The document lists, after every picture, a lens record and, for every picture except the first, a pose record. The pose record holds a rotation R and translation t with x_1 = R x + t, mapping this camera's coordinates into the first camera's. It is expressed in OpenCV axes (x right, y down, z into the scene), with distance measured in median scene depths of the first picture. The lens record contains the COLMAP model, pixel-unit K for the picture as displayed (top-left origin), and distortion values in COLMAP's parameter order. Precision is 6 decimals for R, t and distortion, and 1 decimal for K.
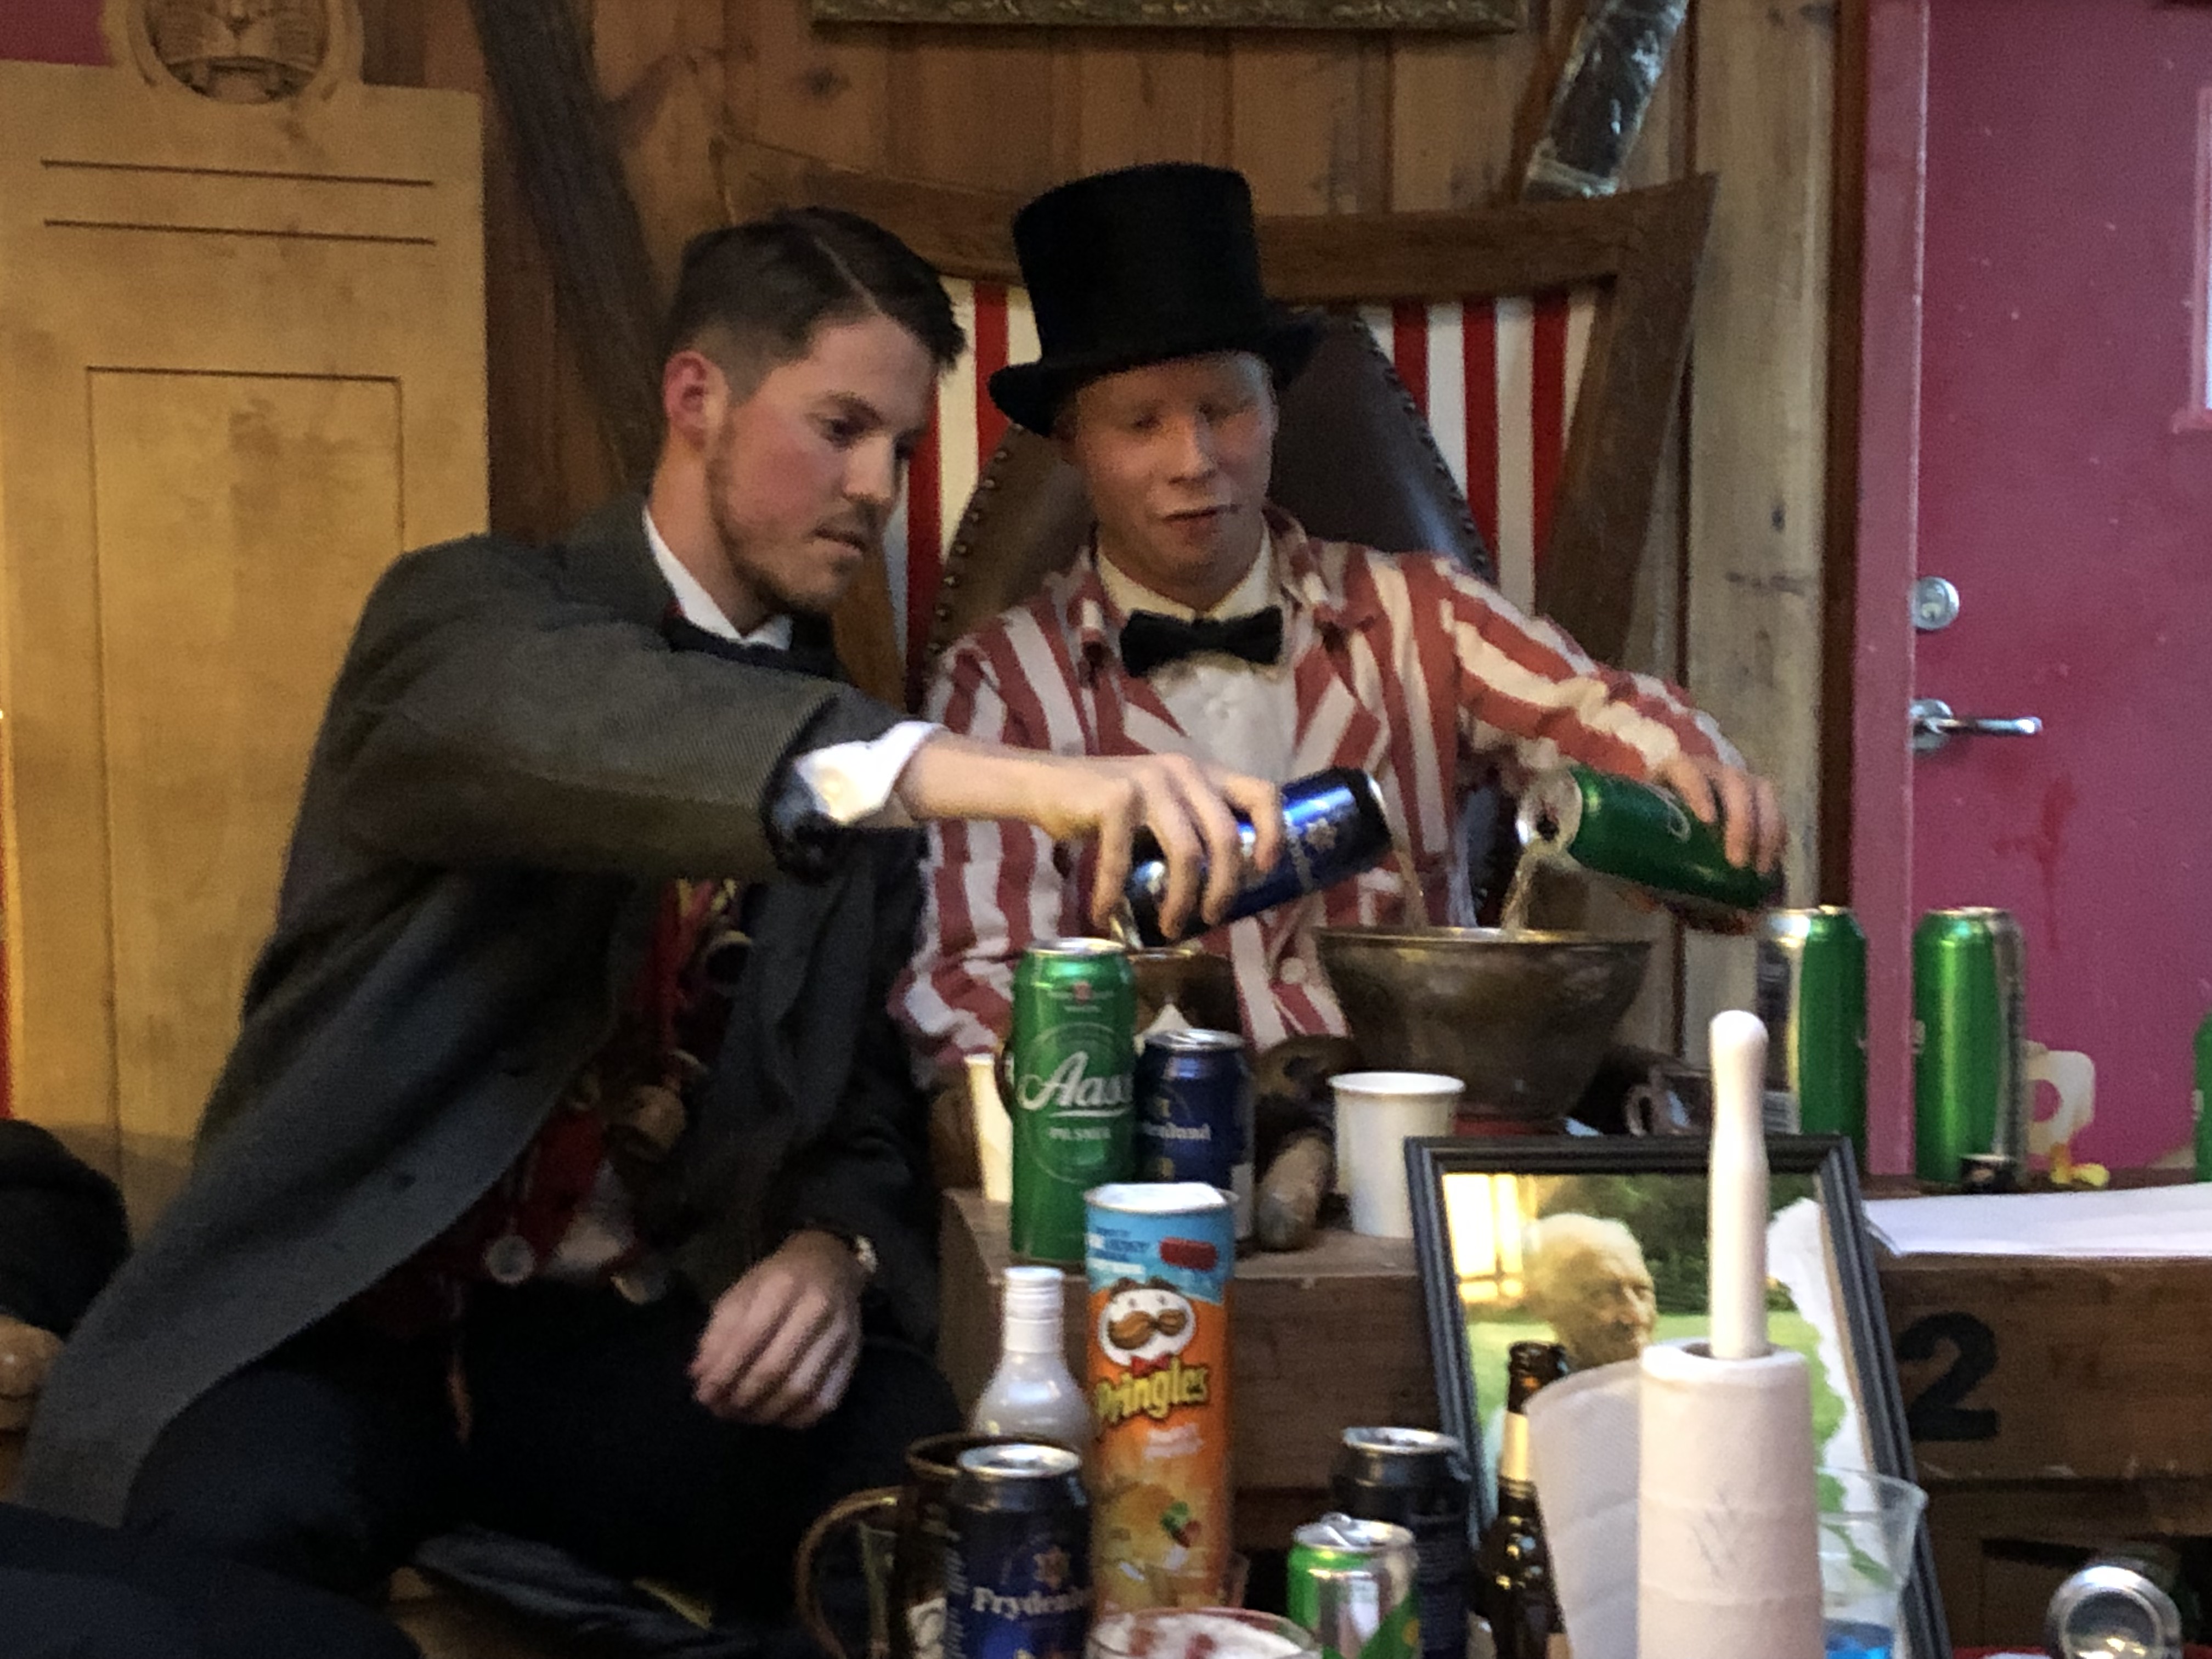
lens RADIAL K [[3943.9, 0, 1088.1], [0, 3943.9, 842.9], [0, 0, 1]] dist [0.044803, 0.000000]
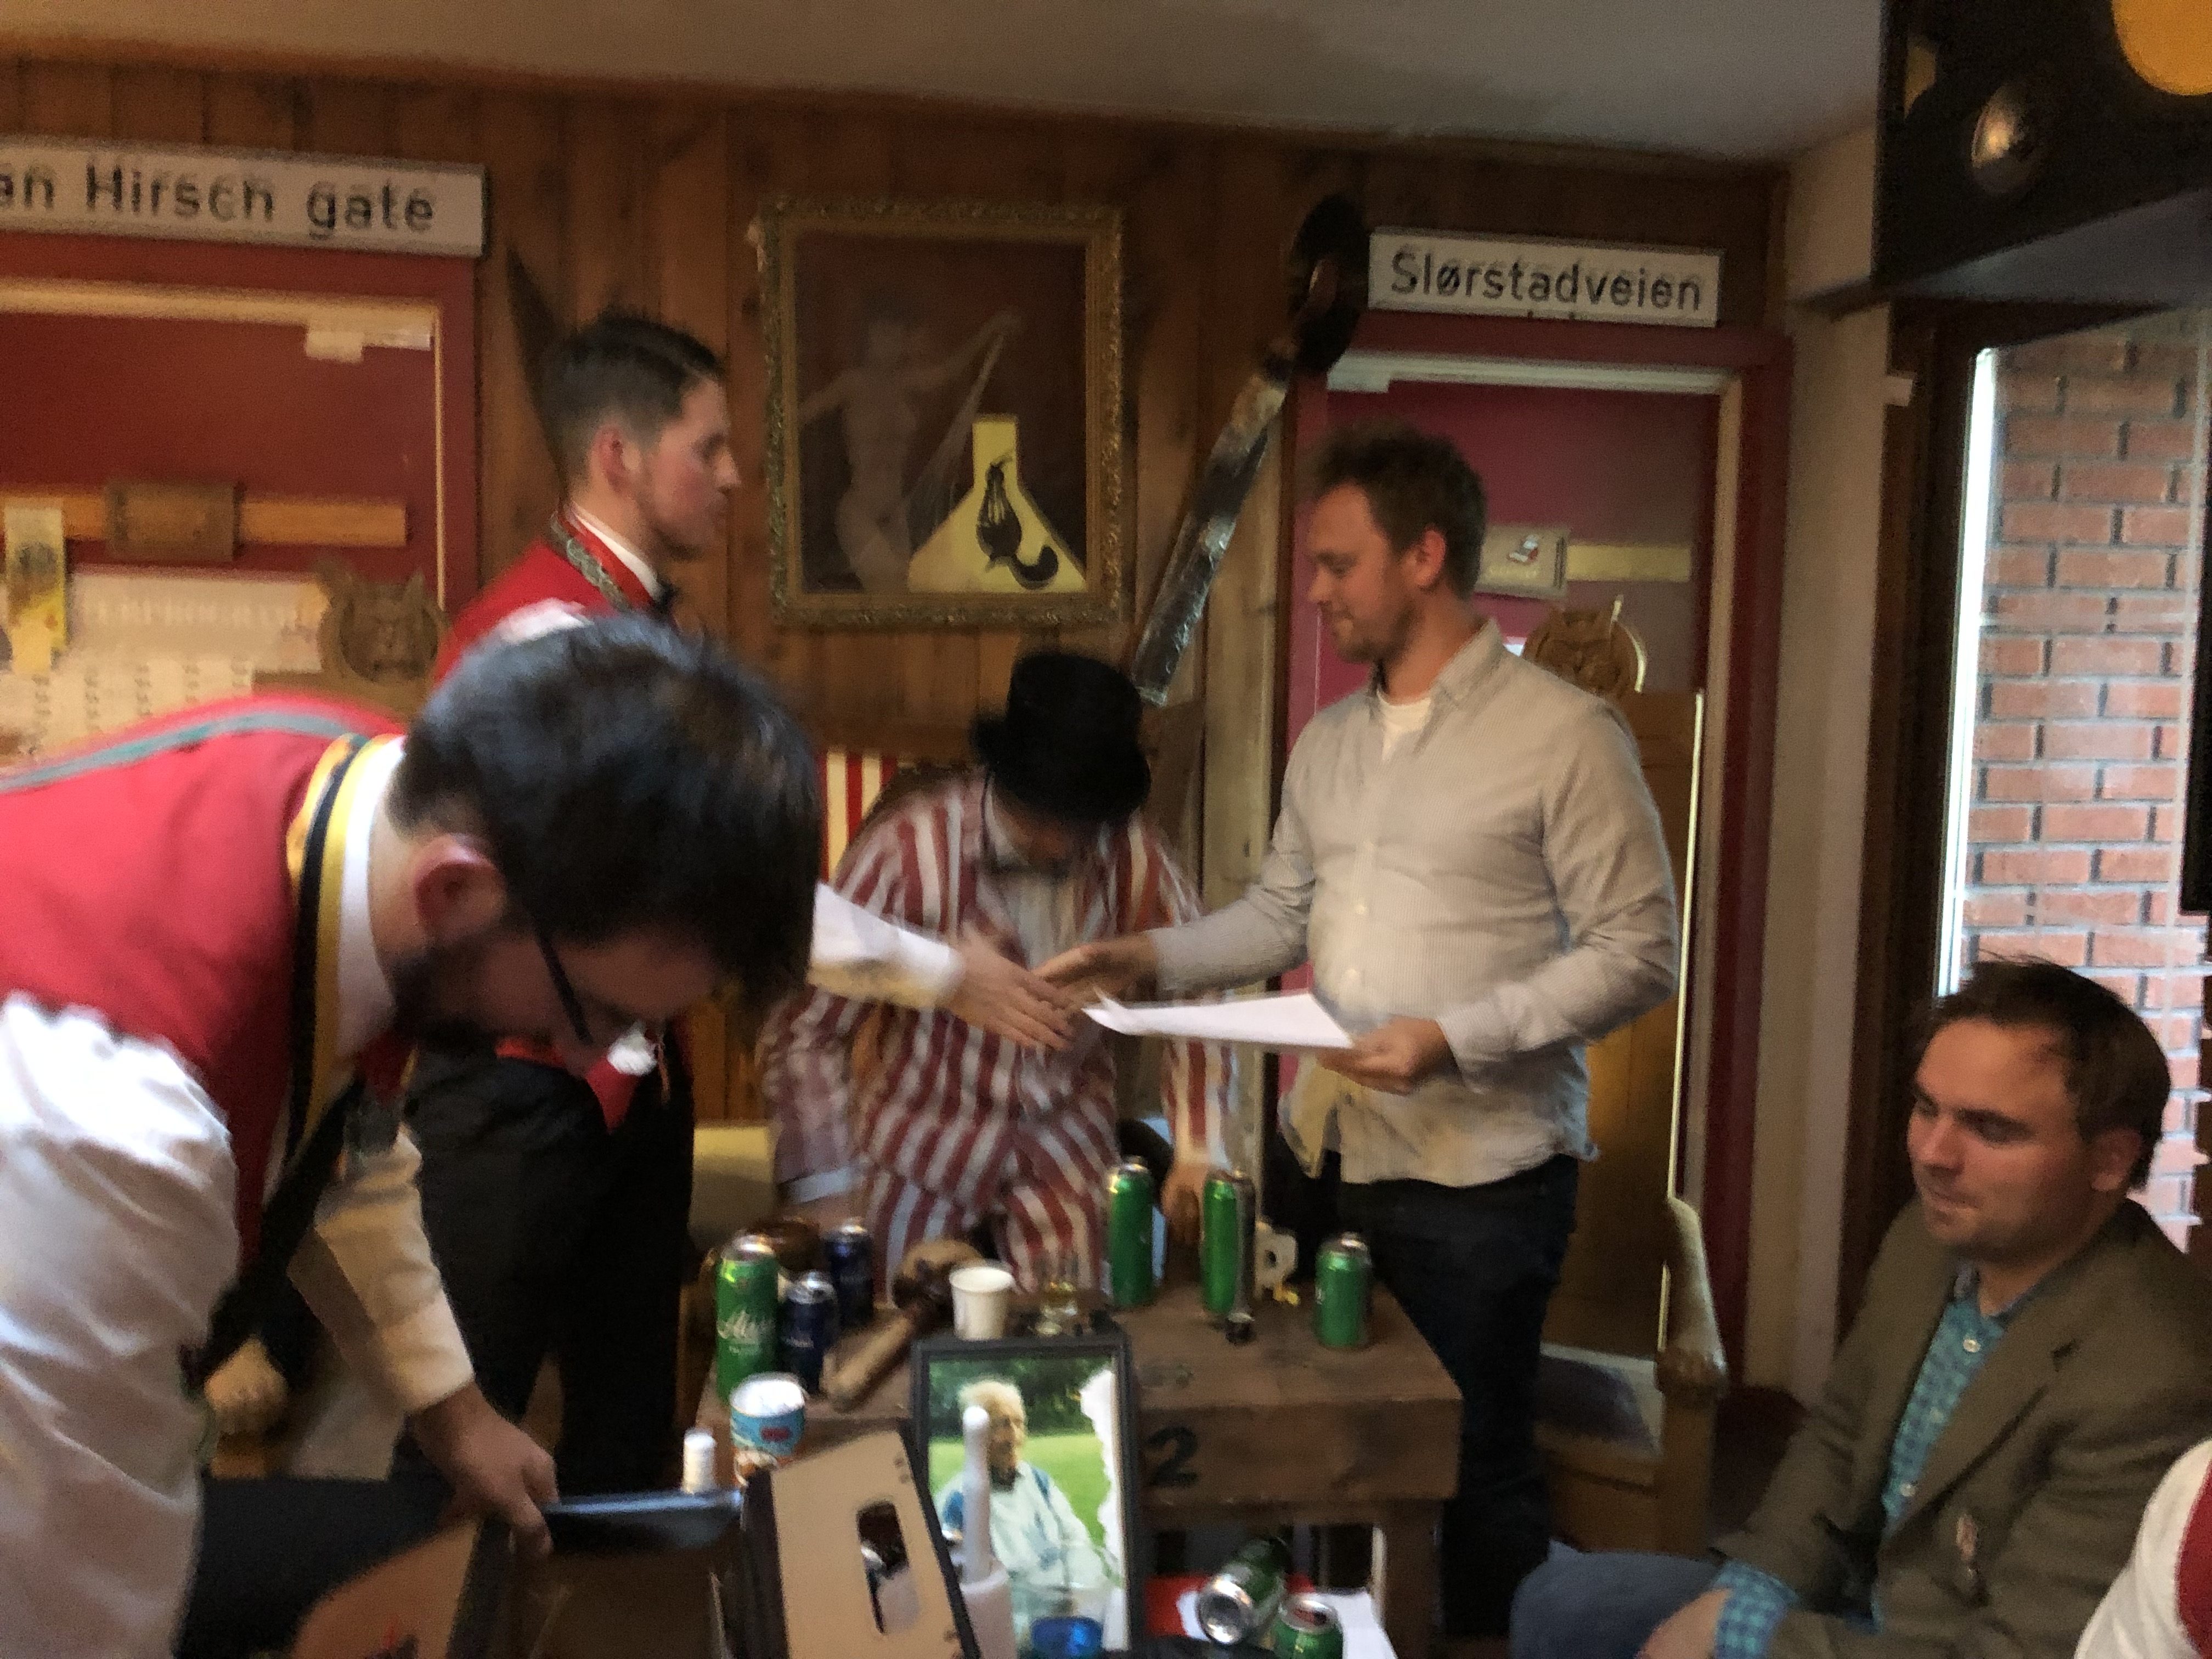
lens RADIAL K [[1820.1, 0, 1126.6], [0, 1820.1, 807.1], [0, 0, 1]] dist [0.058219, -0.095243]
pose [[0.999903, 0.010947, -0.008586, 0.156368], [-0.010517, 0.998763, 0.048592, -0.198175], [0.009107, -0.048497, 0.998782, 0.048147]]
